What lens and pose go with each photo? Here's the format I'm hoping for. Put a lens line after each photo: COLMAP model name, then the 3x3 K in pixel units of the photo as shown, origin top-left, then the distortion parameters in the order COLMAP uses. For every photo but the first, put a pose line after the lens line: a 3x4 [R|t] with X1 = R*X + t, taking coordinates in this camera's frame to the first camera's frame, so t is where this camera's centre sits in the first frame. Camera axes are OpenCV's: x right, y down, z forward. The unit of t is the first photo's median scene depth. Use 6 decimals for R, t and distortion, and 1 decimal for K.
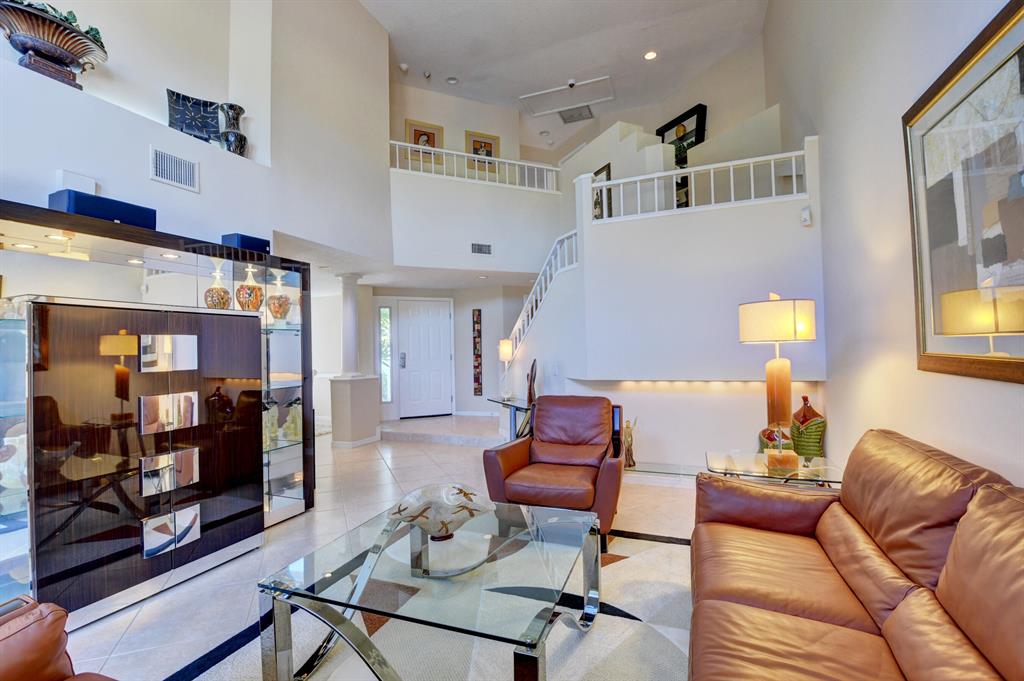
lens RADIAL K [[454.2, 0, 508.9], [0, 454.2, 342.5], [0, 0, 1]] dist [0.018453, -0.030062]
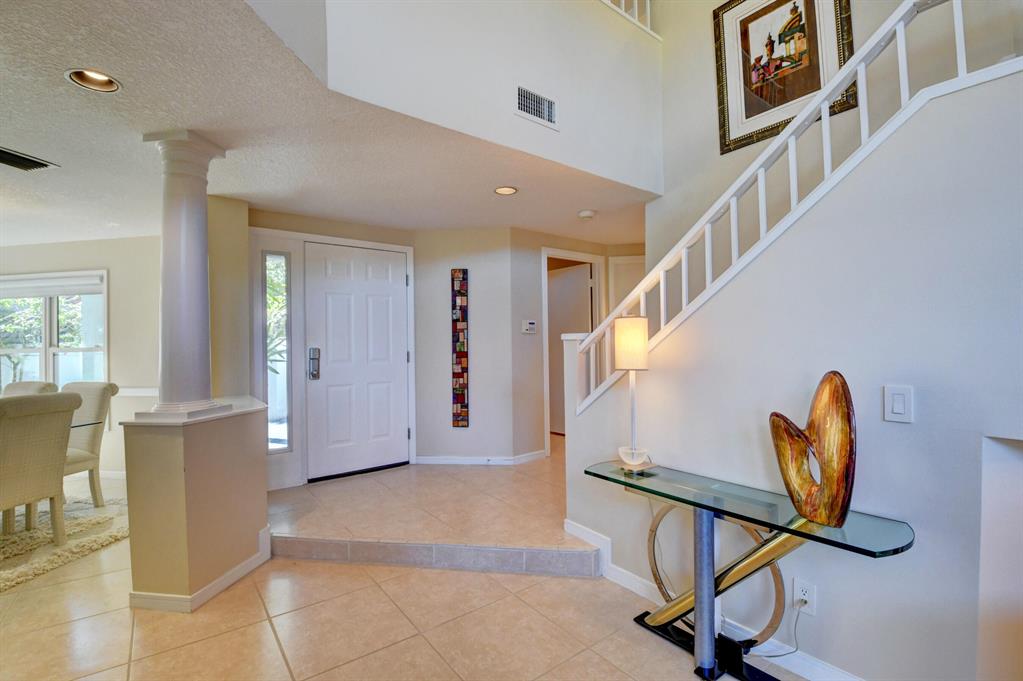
lens RADIAL K [[453.7, 0, 508.4], [0, 453.7, 342.5], [0, 0, 1]] dist [0.018453, -0.030062]
pose [[0.970044, 0.006793, 0.242833, -0.145564], [-0.009609, 0.999900, 0.010414, 0.008812], [-0.242738, -0.012436, 0.970012, 0.458433]]
